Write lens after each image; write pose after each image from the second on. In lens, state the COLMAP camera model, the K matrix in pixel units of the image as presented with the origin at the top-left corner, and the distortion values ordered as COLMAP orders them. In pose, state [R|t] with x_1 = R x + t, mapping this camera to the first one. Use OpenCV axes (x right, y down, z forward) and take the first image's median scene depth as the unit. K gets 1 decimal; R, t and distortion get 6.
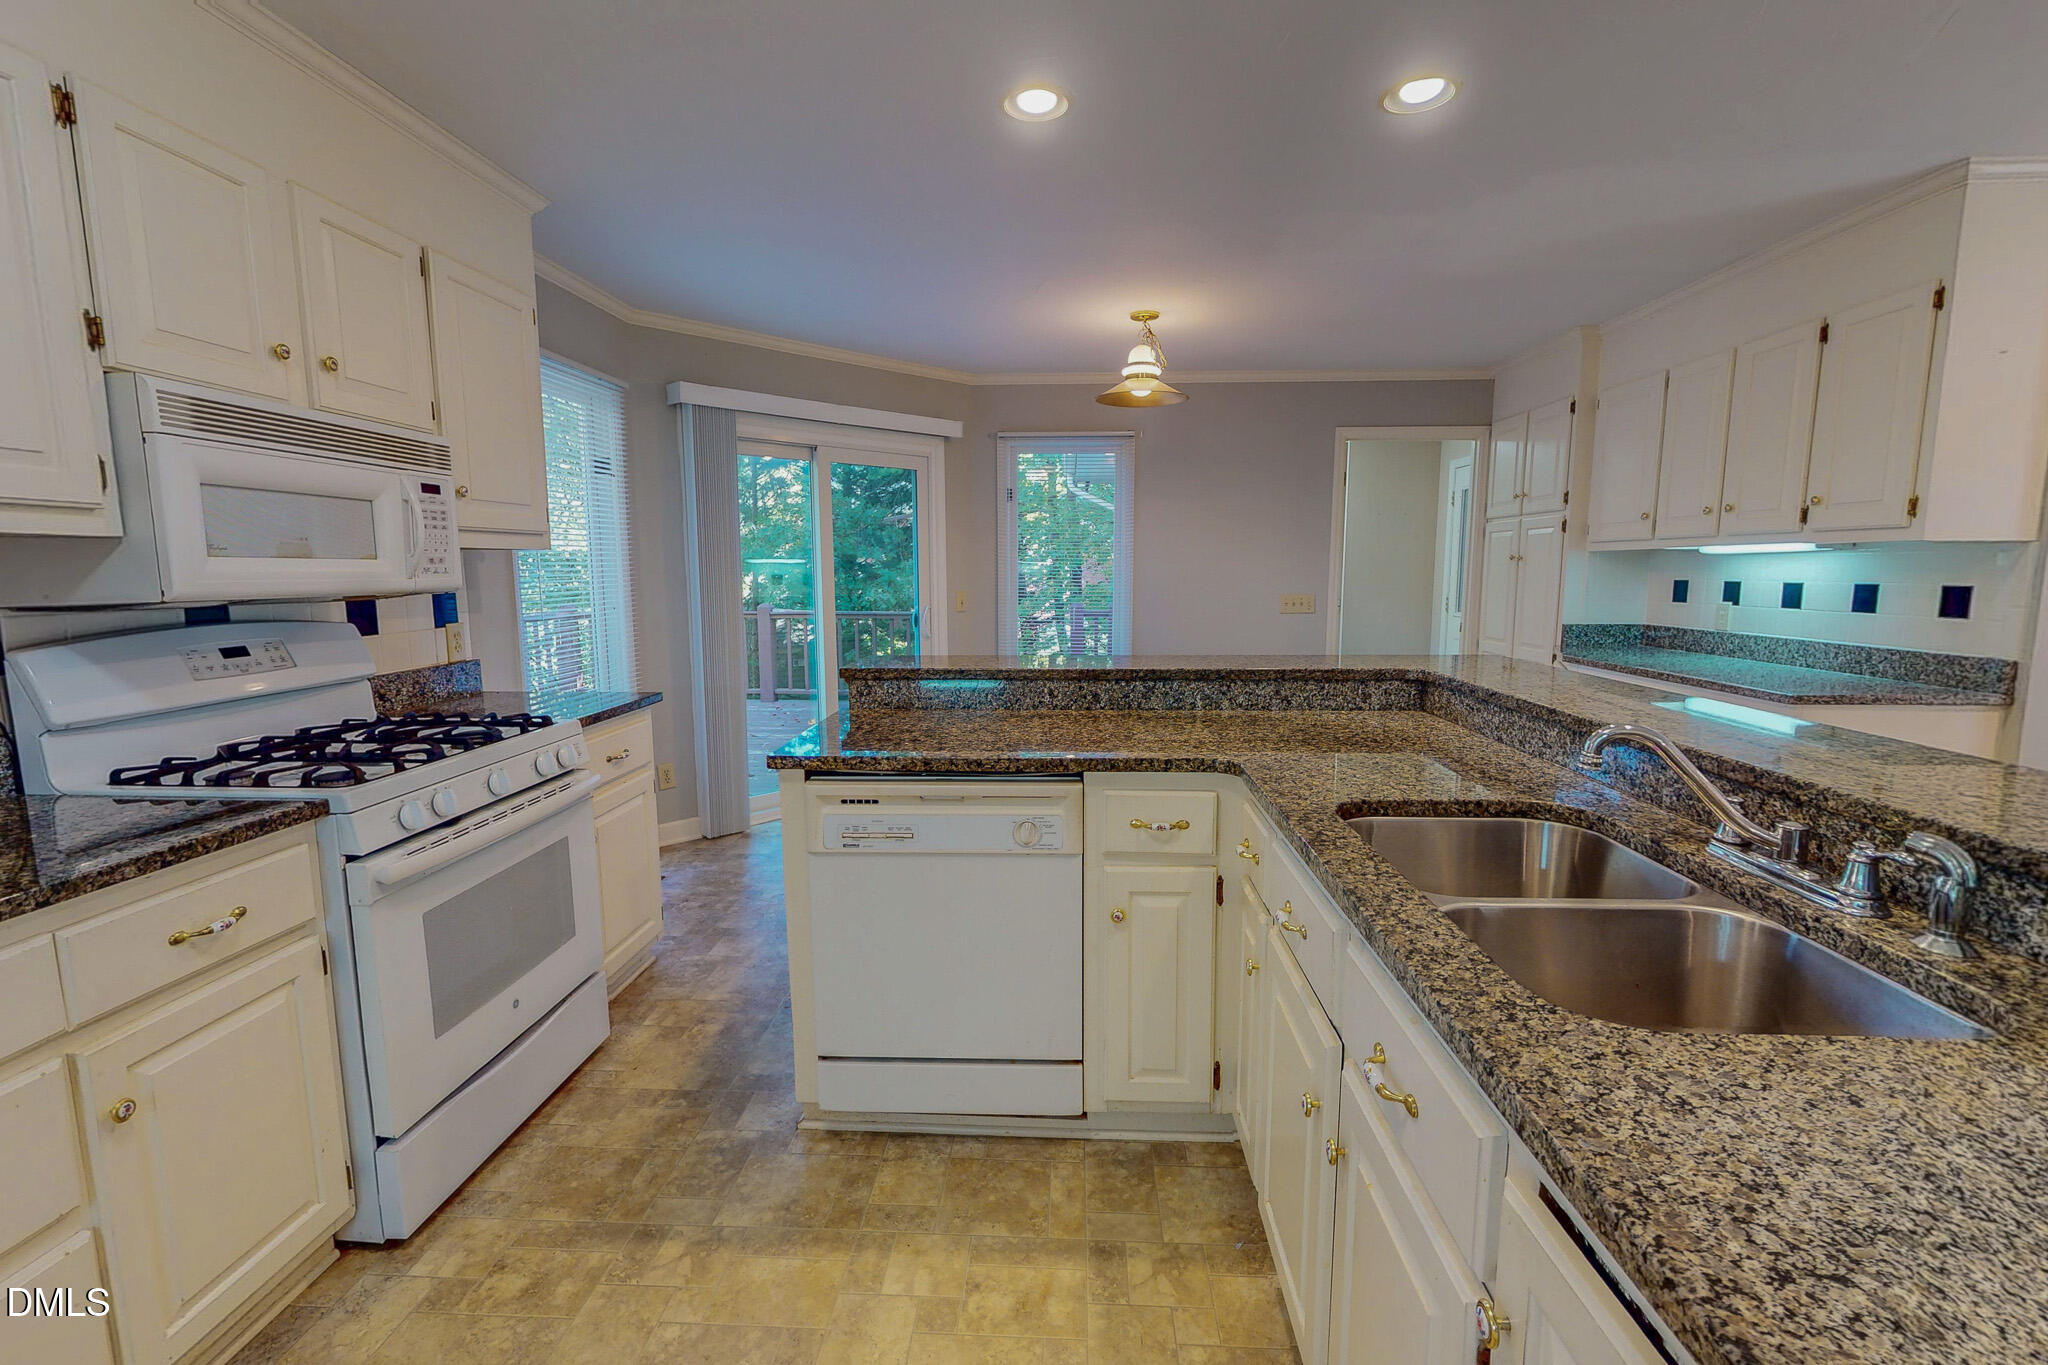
lens RADIAL K [[881.0, 0, 1029.5], [0, 881.0, 683.9], [0, 0, 1]] dist [-0.003794, 0.000248]
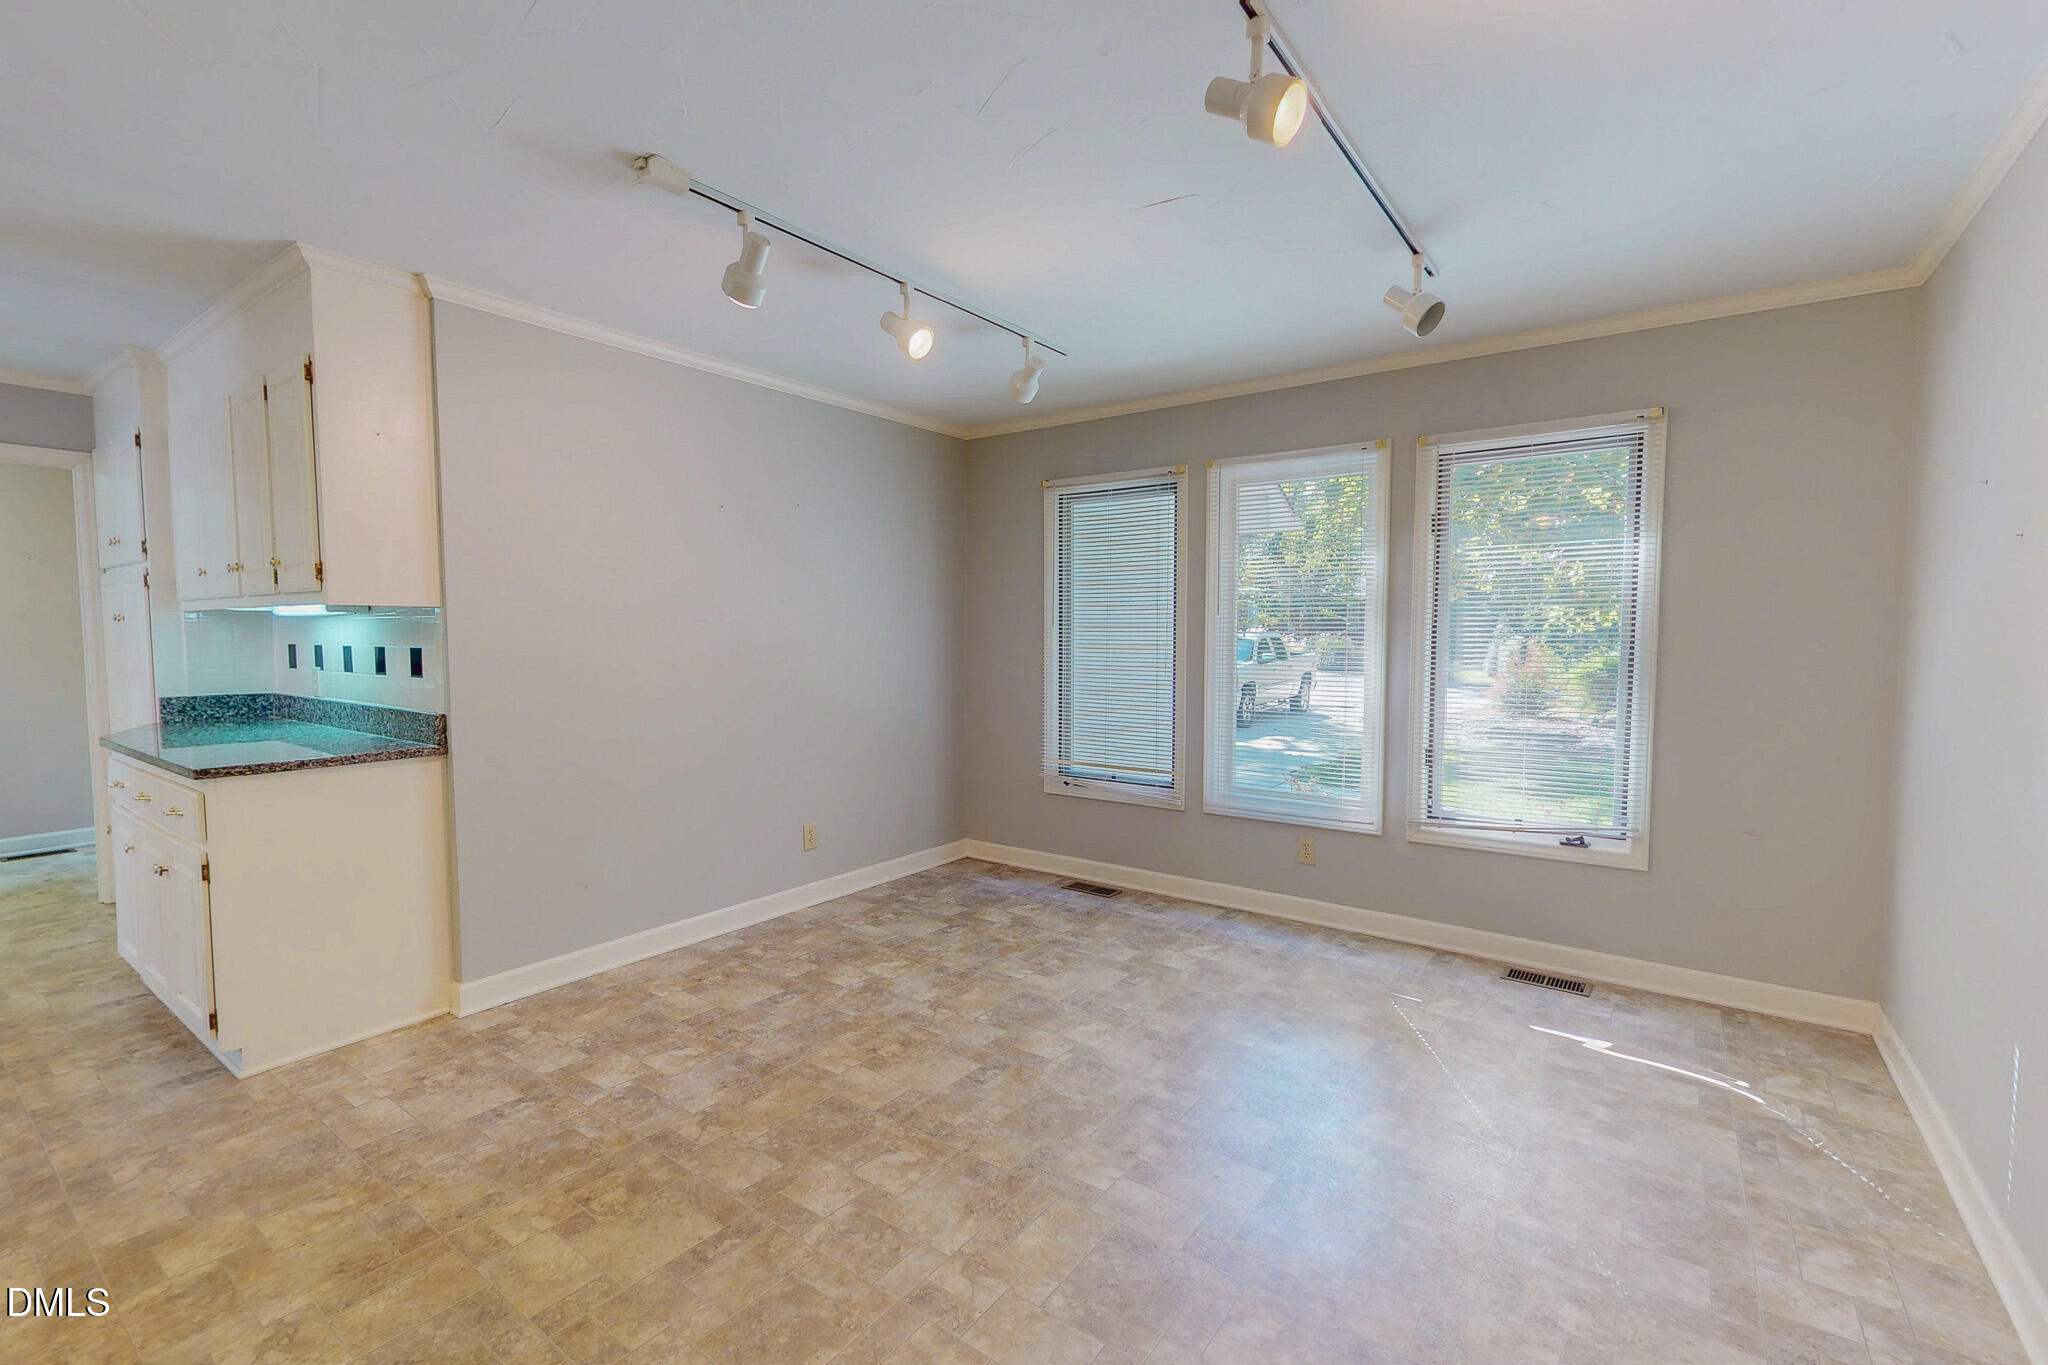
lens RADIAL K [[881.0, 0, 1029.5], [0, 881.0, 683.9], [0, 0, 1]] dist [-0.003794, 0.000248]
pose [[0.541770, -0.047982, 0.839156, 0.408380], [0.107124, 0.994169, -0.012315, 0.020227], [-0.833672, 0.096566, 0.543752, -0.159641]]
